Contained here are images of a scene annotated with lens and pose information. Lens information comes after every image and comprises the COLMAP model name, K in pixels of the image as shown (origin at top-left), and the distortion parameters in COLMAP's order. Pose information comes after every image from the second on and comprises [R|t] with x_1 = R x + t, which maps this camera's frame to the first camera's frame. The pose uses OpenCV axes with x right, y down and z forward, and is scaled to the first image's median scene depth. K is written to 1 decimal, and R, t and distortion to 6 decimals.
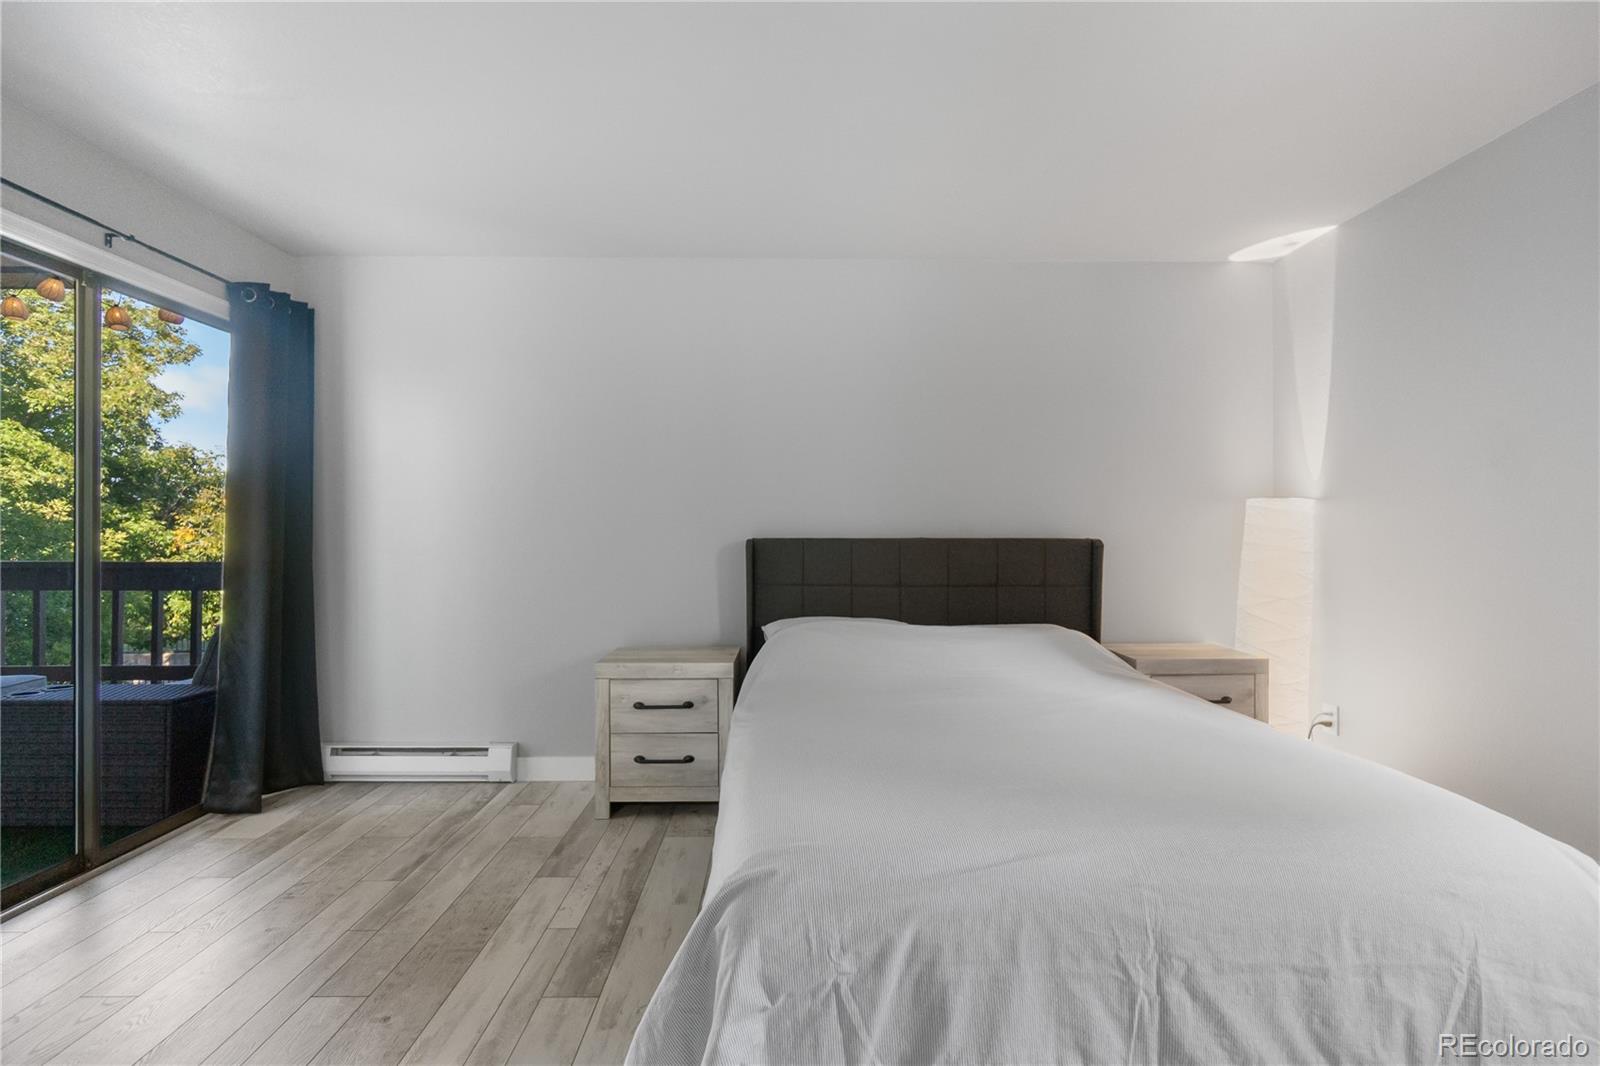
lens RADIAL K [[692.3, 0, 797.2], [0, 692.3, 538.0], [0, 0, 1]] dist [-0.003086, -0.000001]
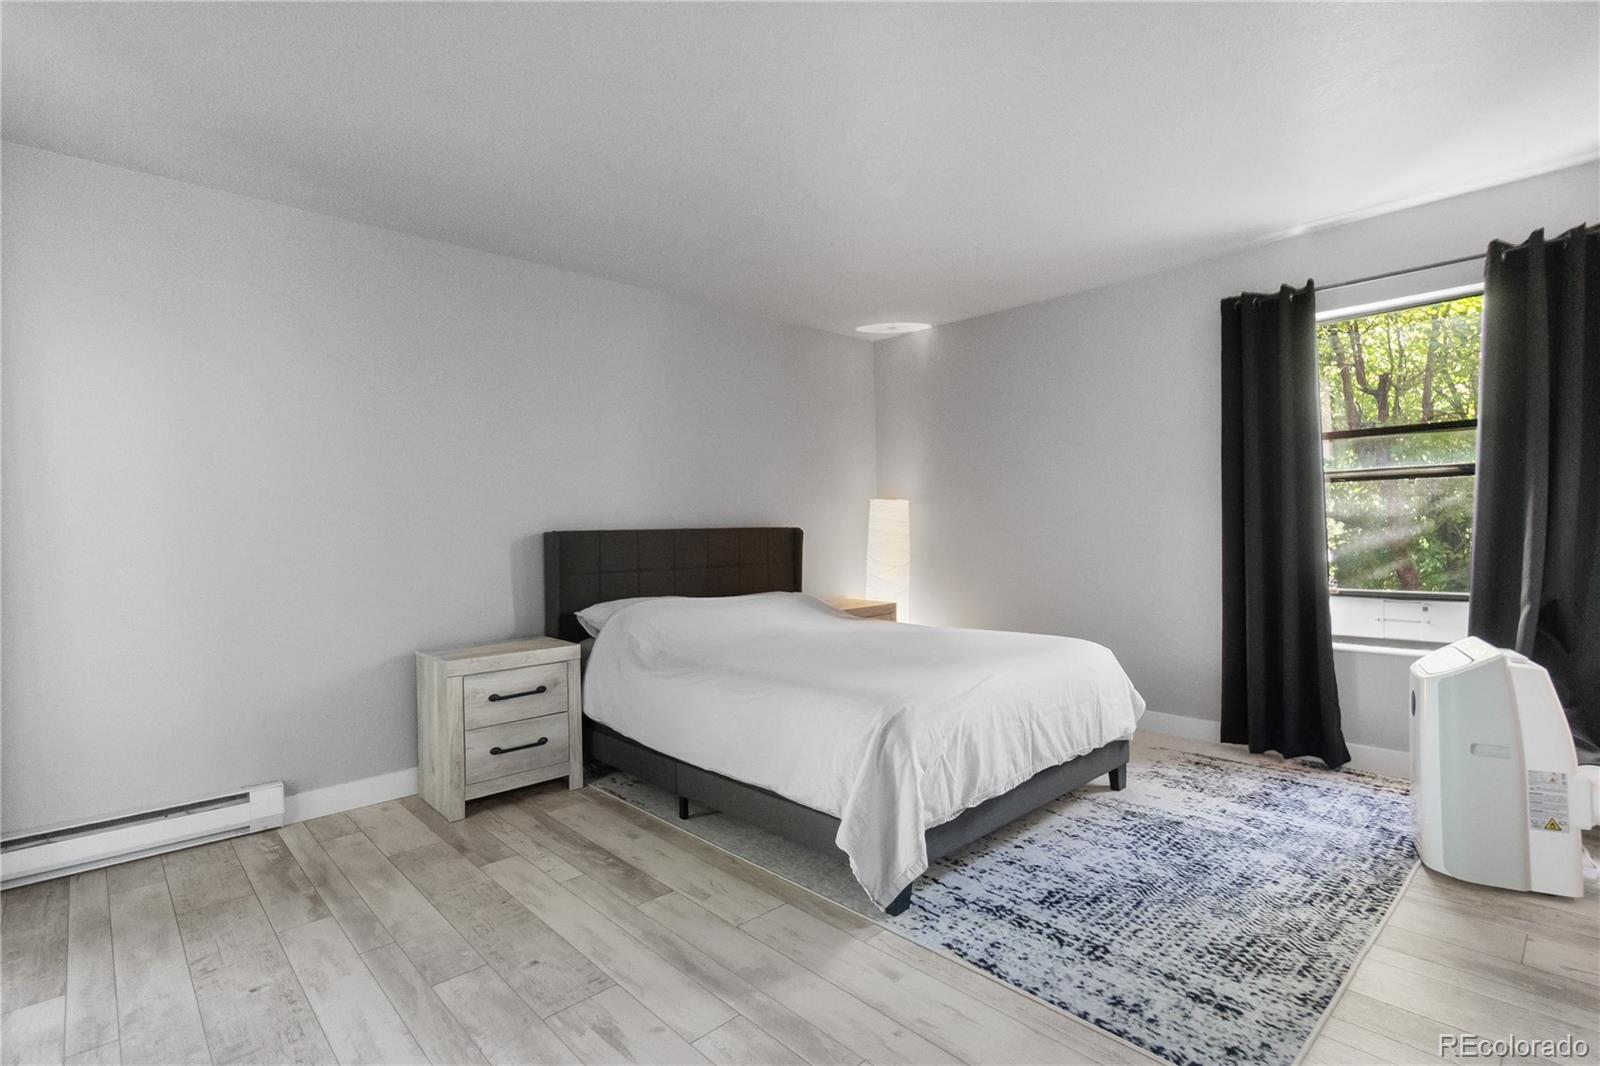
lens RADIAL K [[754.7, 0, 795.5], [0, 754.7, 538.4], [0, 0, 1]] dist [0.002239, 0.000607]
pose [[0.740701, -0.020711, 0.671515, -0.636408], [0.017903, 0.999778, 0.011089, 0.006970], [-0.671596, 0.003809, 0.740908, -0.105654]]
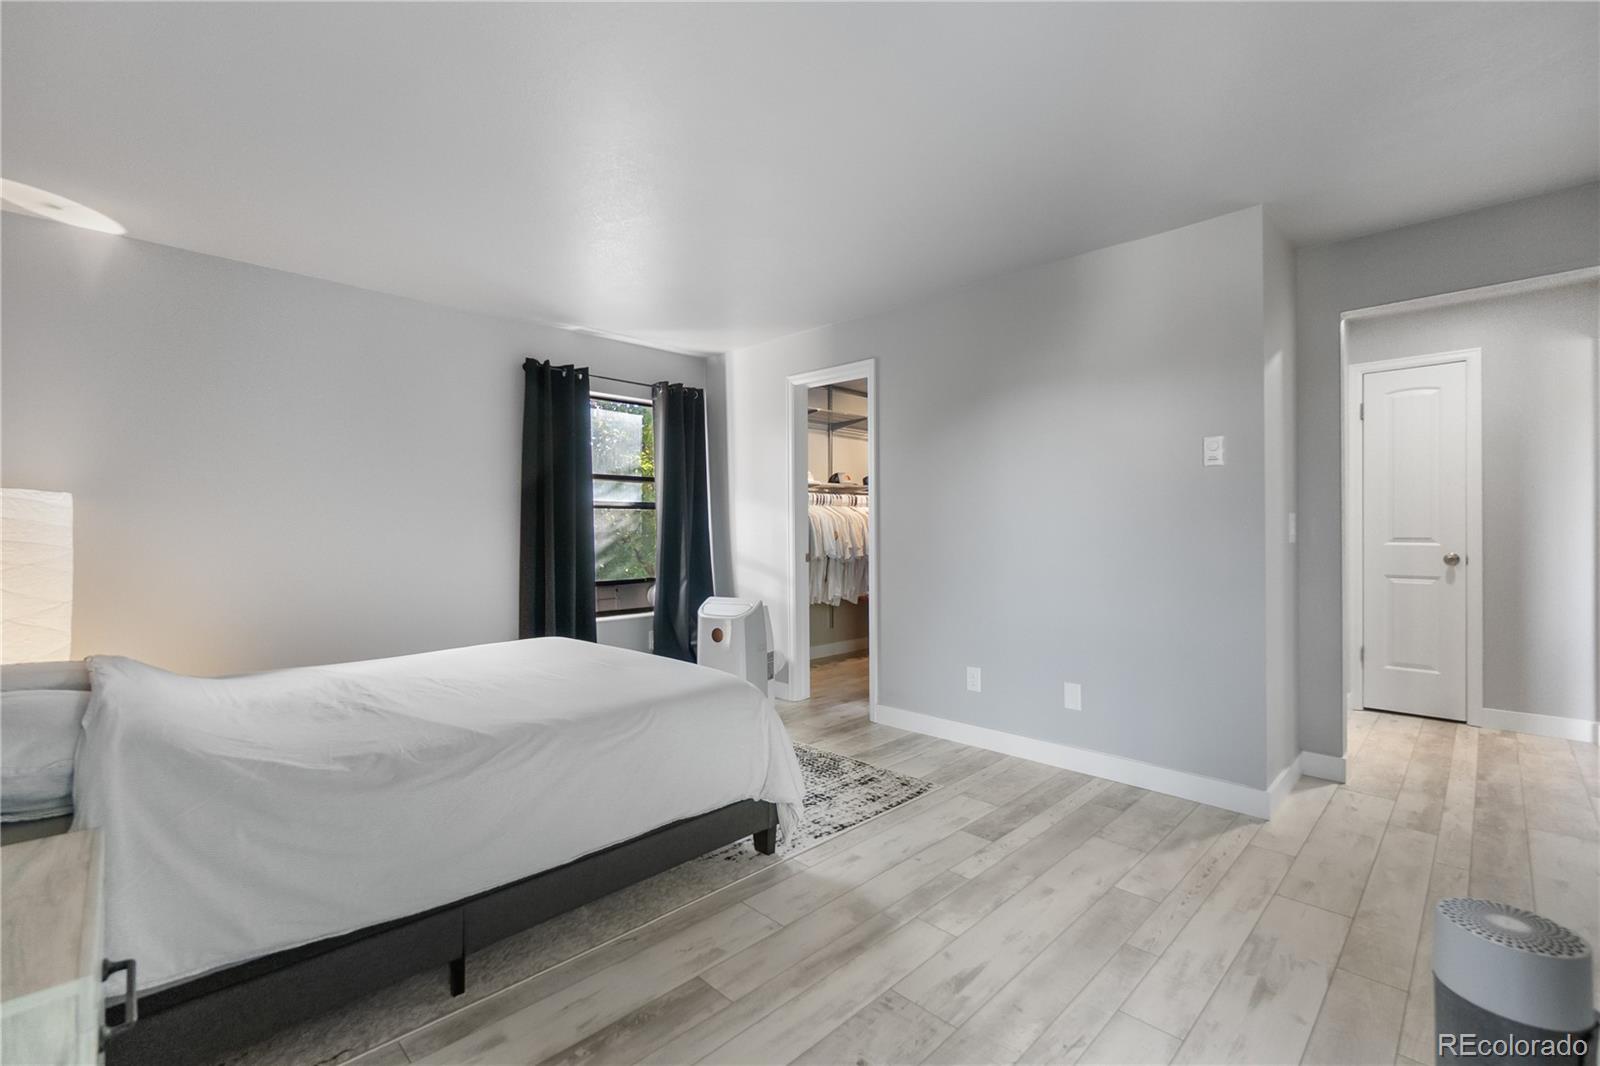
lens RADIAL K [[692.3, 0, 797.2], [0, 692.3, 538.0], [0, 0, 1]] dist [-0.003086, -0.000001]
pose [[-0.690336, -0.005187, 0.723470, -0.695919], [0.002616, 0.999950, 0.009665, 0.001259], [-0.723484, 0.008565, -0.690288, 0.984131]]
